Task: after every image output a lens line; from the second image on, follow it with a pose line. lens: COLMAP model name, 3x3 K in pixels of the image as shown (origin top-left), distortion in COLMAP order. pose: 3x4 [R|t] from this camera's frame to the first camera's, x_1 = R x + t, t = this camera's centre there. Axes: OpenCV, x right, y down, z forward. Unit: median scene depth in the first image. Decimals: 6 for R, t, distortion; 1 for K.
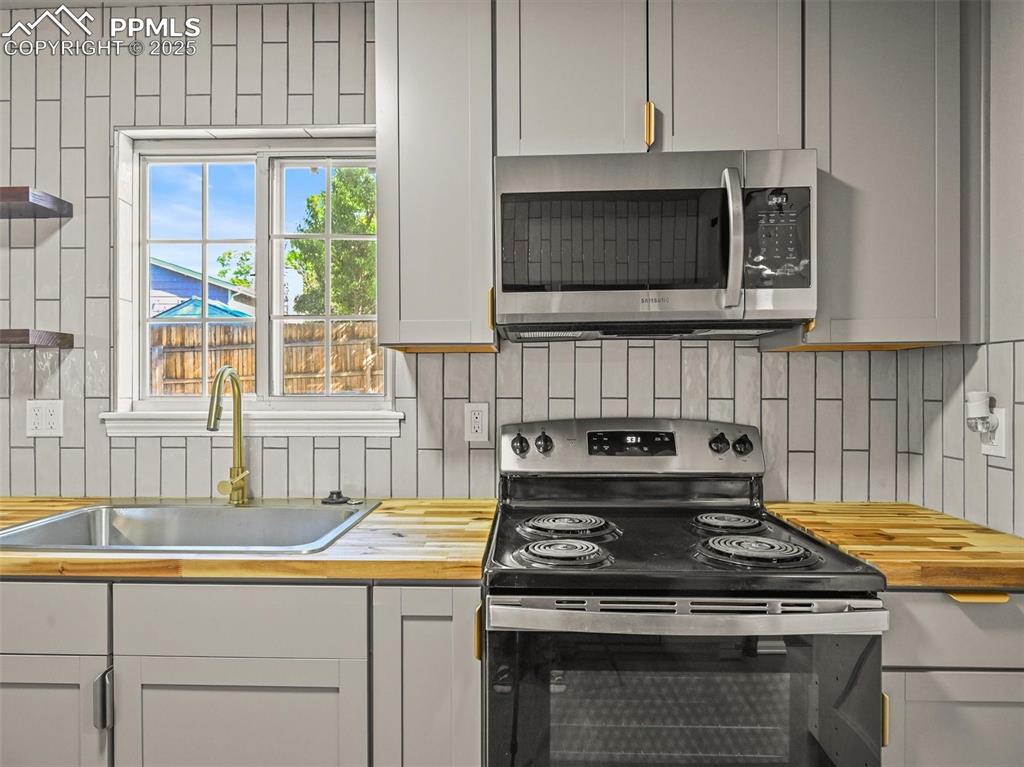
lens RADIAL K [[595.7, 0, 514.6], [0, 595.7, 389.6], [0, 0, 1]] dist [-0.004343, -0.001936]
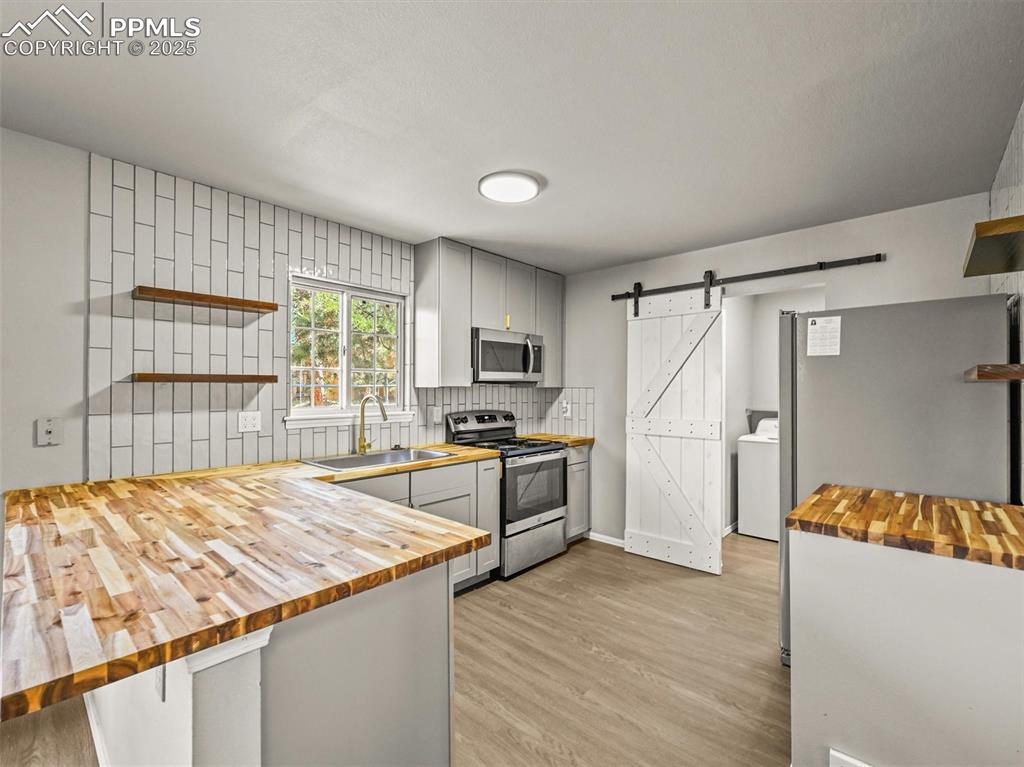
lens RADIAL K [[451.7, 0, 515.9], [0, 451.7, 389.6], [0, 0, 1]] dist [-0.002942, 0.001122]
pose [[0.647119, 0.002057, 0.762386, -1.432027], [0.001787, 0.999990, -0.004215, -0.046681], [-0.762387, 0.004089, 0.647109, -0.573186]]
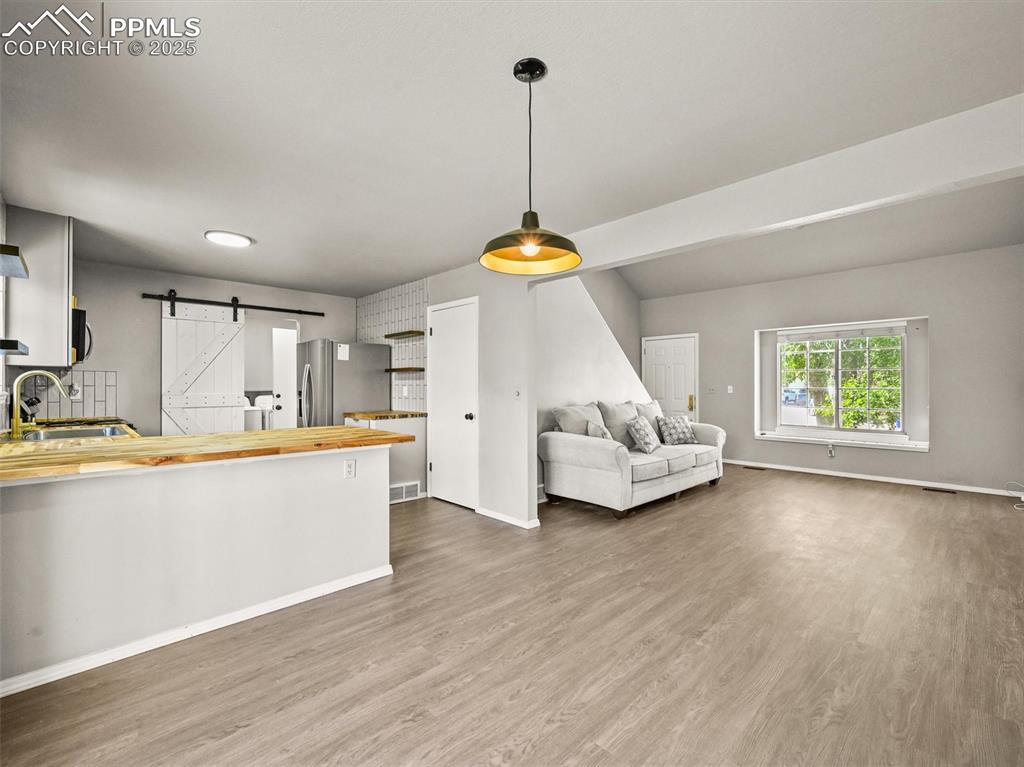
lens RADIAL K [[451.7, 0, 518.0], [0, 451.7, 374.1], [0, 0, 1]] dist [-0.002942, 0.001122]
pose [[-0.721689, 0.019116, 0.691953, -2.867154], [0.005251, 0.999741, -0.022143, 0.022017], [-0.692197, -0.012347, -0.721603, 0.951015]]
